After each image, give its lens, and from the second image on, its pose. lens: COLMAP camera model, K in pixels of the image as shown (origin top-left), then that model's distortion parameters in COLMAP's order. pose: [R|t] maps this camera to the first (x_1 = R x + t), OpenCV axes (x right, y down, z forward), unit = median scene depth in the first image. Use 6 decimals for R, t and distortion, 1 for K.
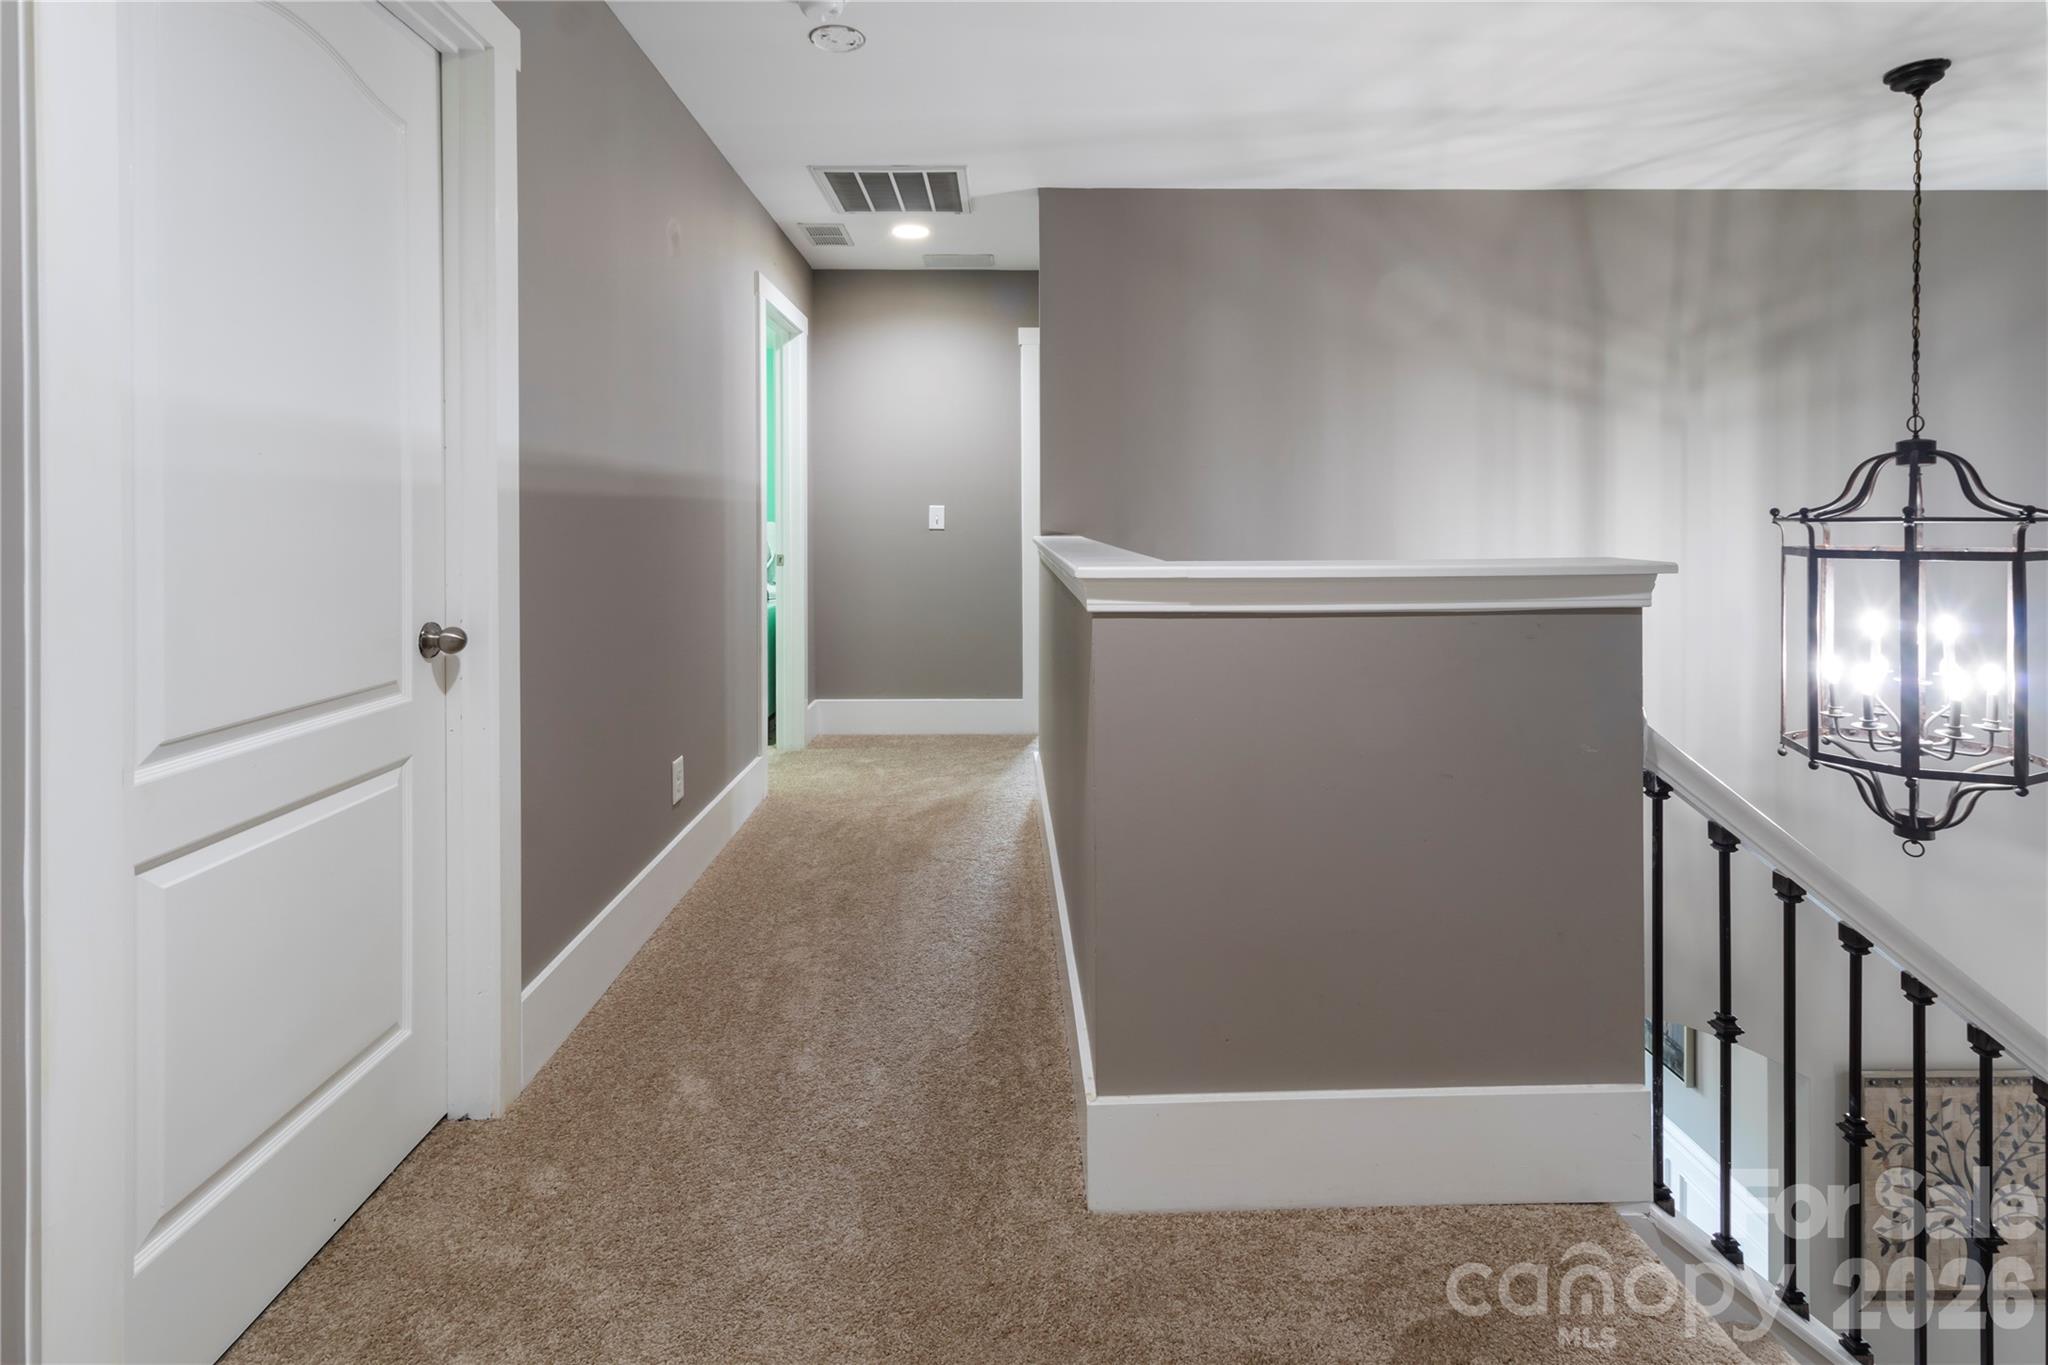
lens RADIAL K [[976.9, 0, 1024.6], [0, 976.9, 515.5], [0, 0, 1]] dist [0.002236, 0.000725]
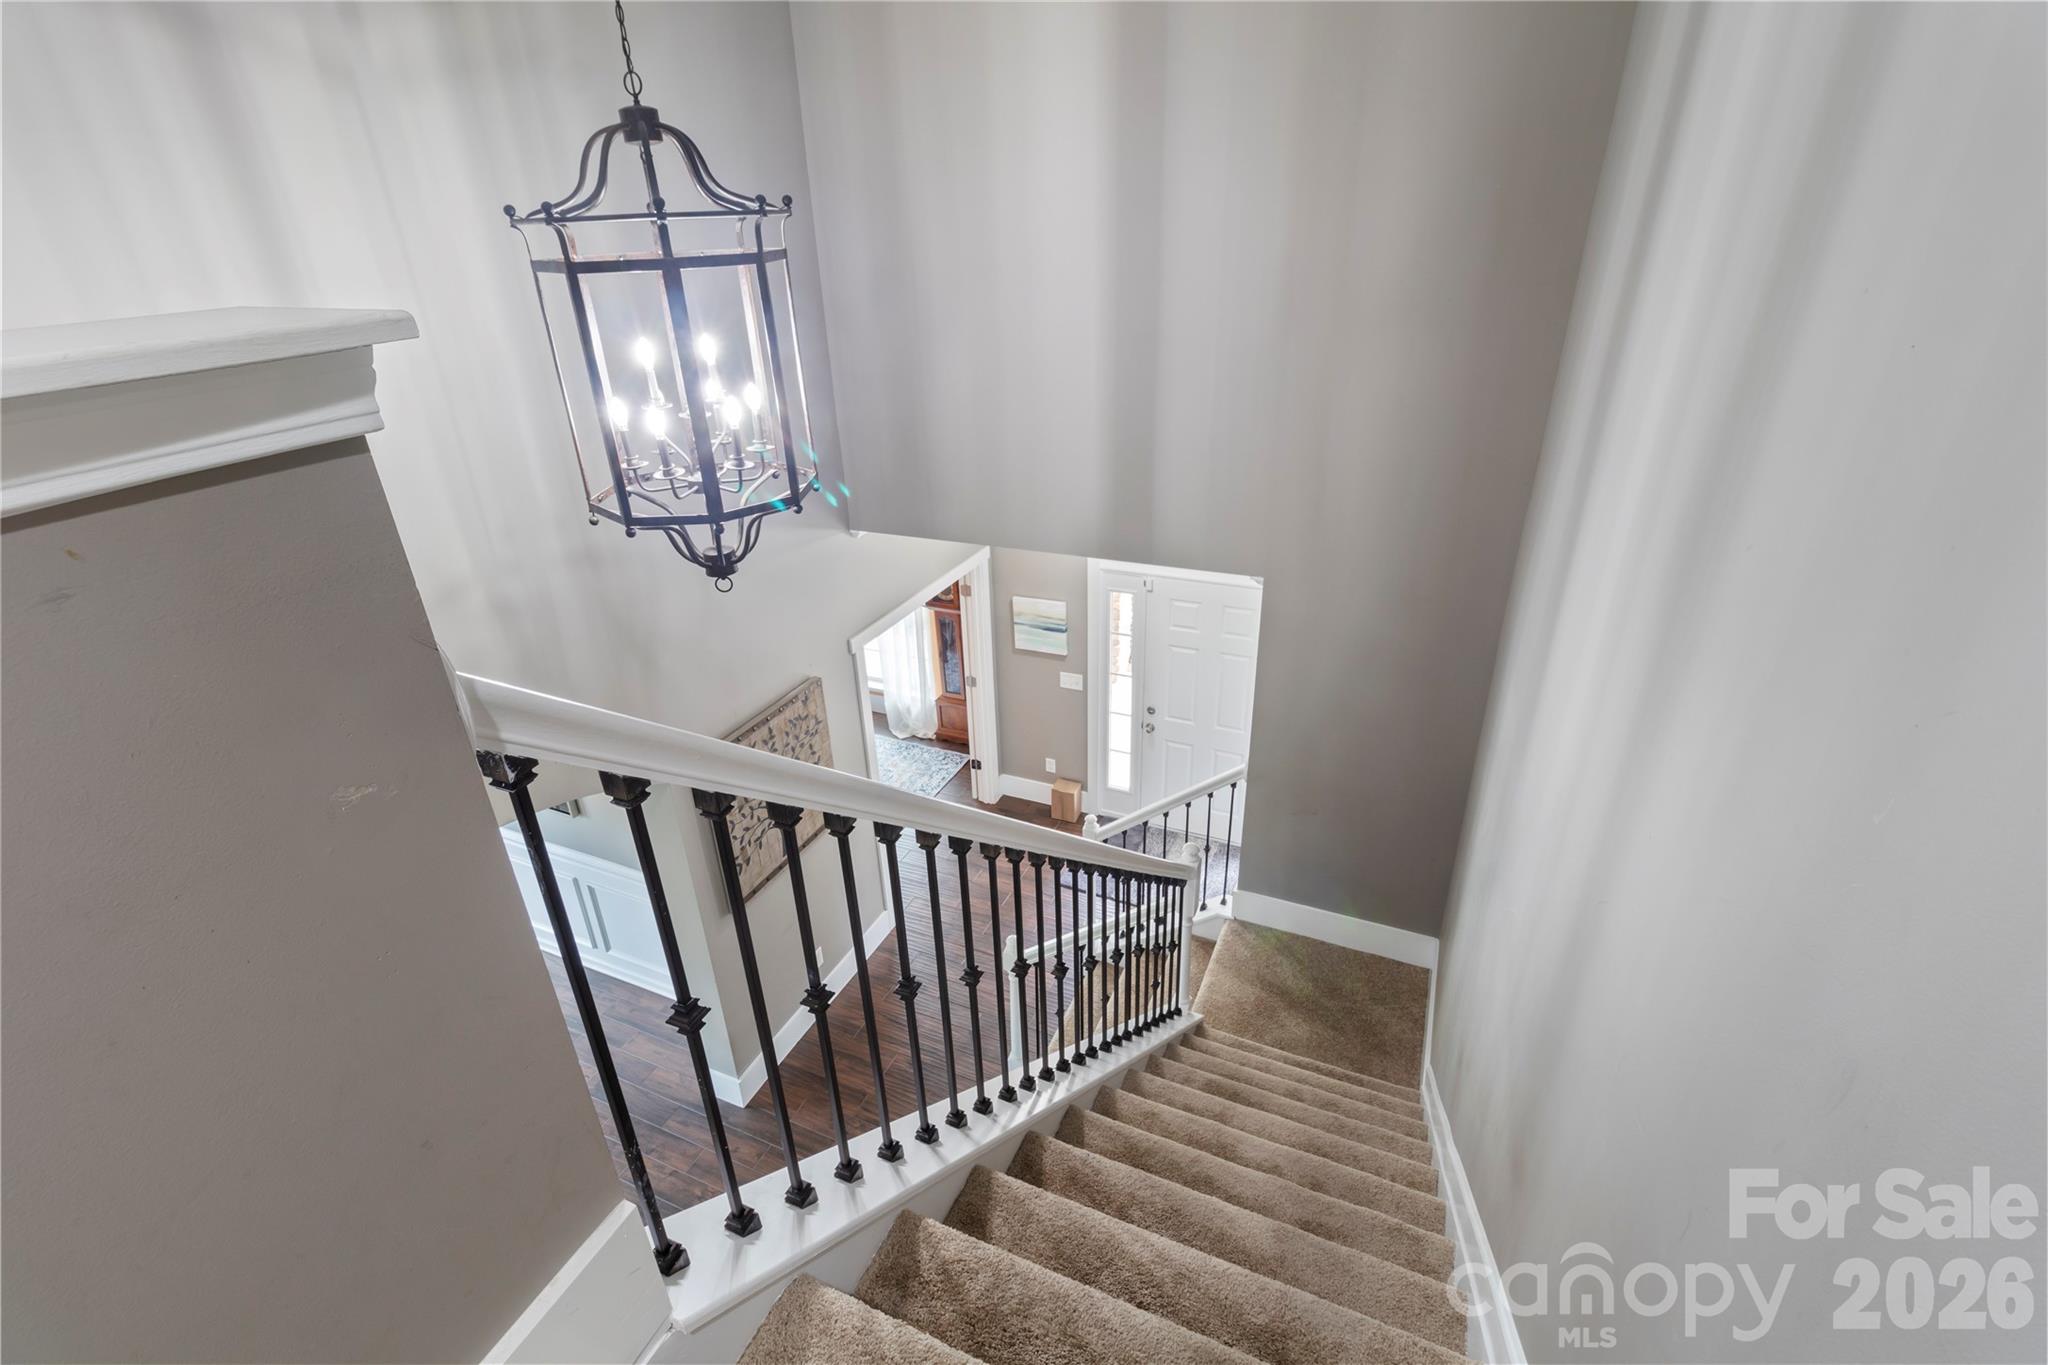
lens RADIAL K [[948.5, 0, 1024.0], [0, 948.5, 682.5], [0, 0, 1]] dist [0.007525, 0.000630]
pose [[0.426289, -0.413822, 0.804381, 0.219791], [0.032924, 0.895733, 0.443371, 0.010525], [-0.903988, -0.162521, 0.395466, 0.327626]]
